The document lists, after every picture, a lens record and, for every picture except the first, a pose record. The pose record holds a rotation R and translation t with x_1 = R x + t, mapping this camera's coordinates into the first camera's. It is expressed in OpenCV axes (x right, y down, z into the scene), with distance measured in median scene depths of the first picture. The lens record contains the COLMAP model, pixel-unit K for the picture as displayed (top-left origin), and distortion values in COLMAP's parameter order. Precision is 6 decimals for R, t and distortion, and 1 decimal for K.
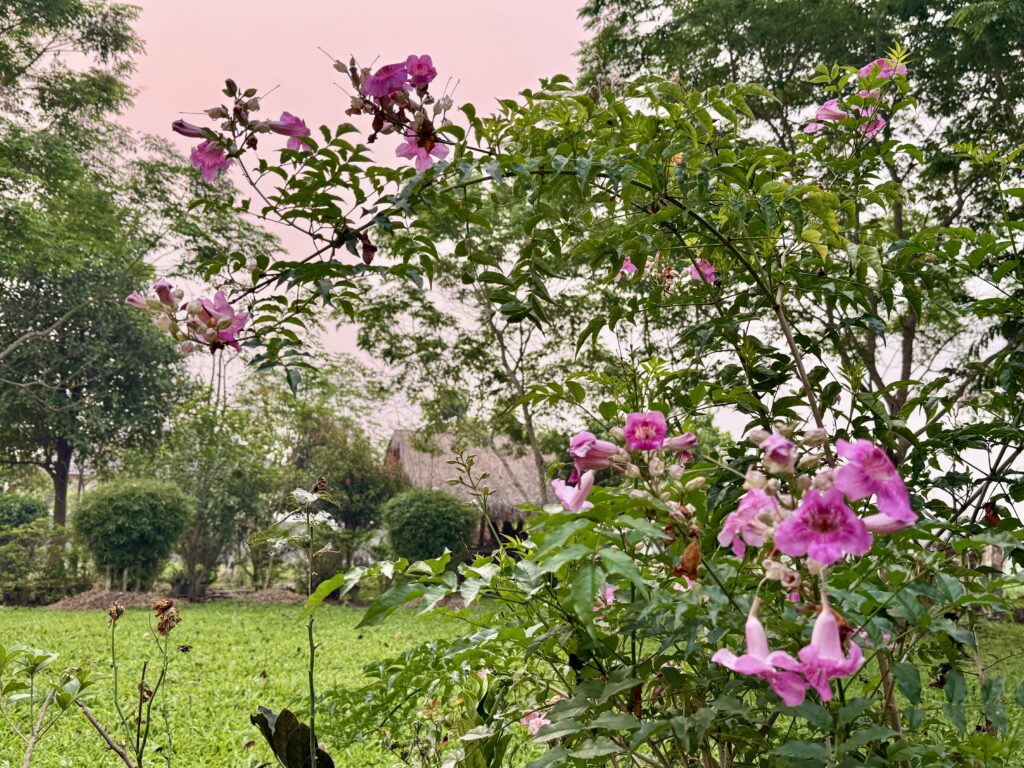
lens RADIAL K [[1009.3, 0, 512.0], [0, 1009.3, 384.0], [0, 0, 1]] dist [0.194906, -0.401970]
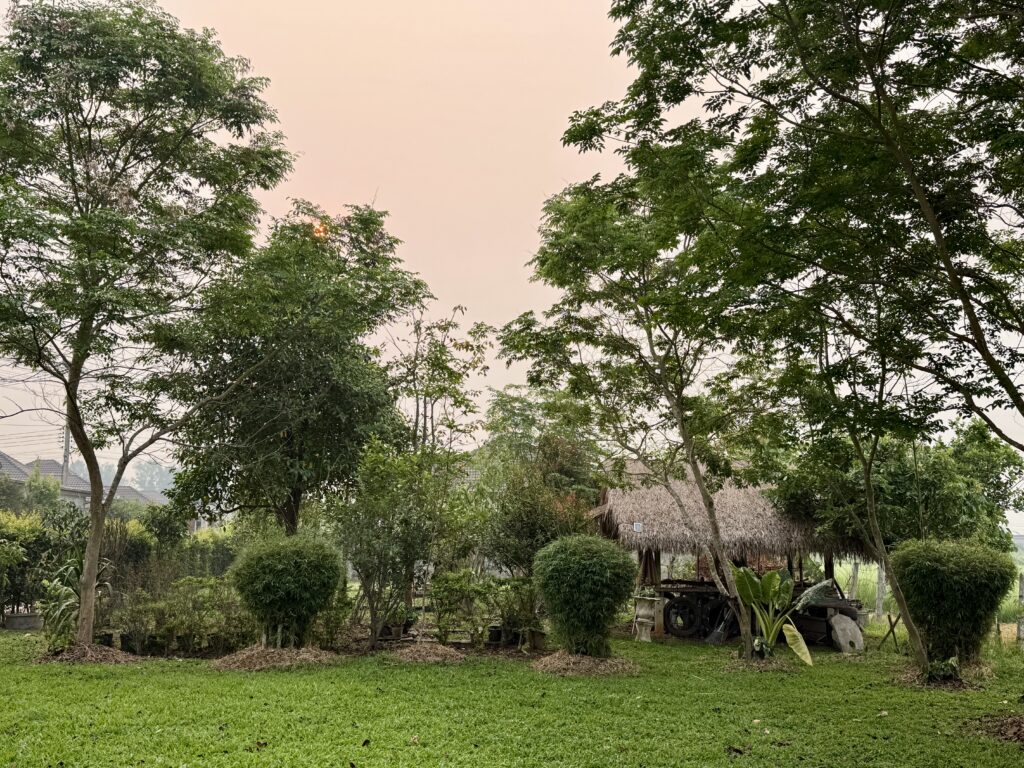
lens RADIAL K [[1009.3, 0, 512.0], [0, 1009.3, 384.0], [0, 0, 1]] dist [0.194906, -0.401970]
pose [[0.939614, -0.062702, -0.336442, 0.179553], [0.063948, 0.997926, -0.007389, -0.034199], [0.336207, -0.014572, 0.941675, 0.102754]]
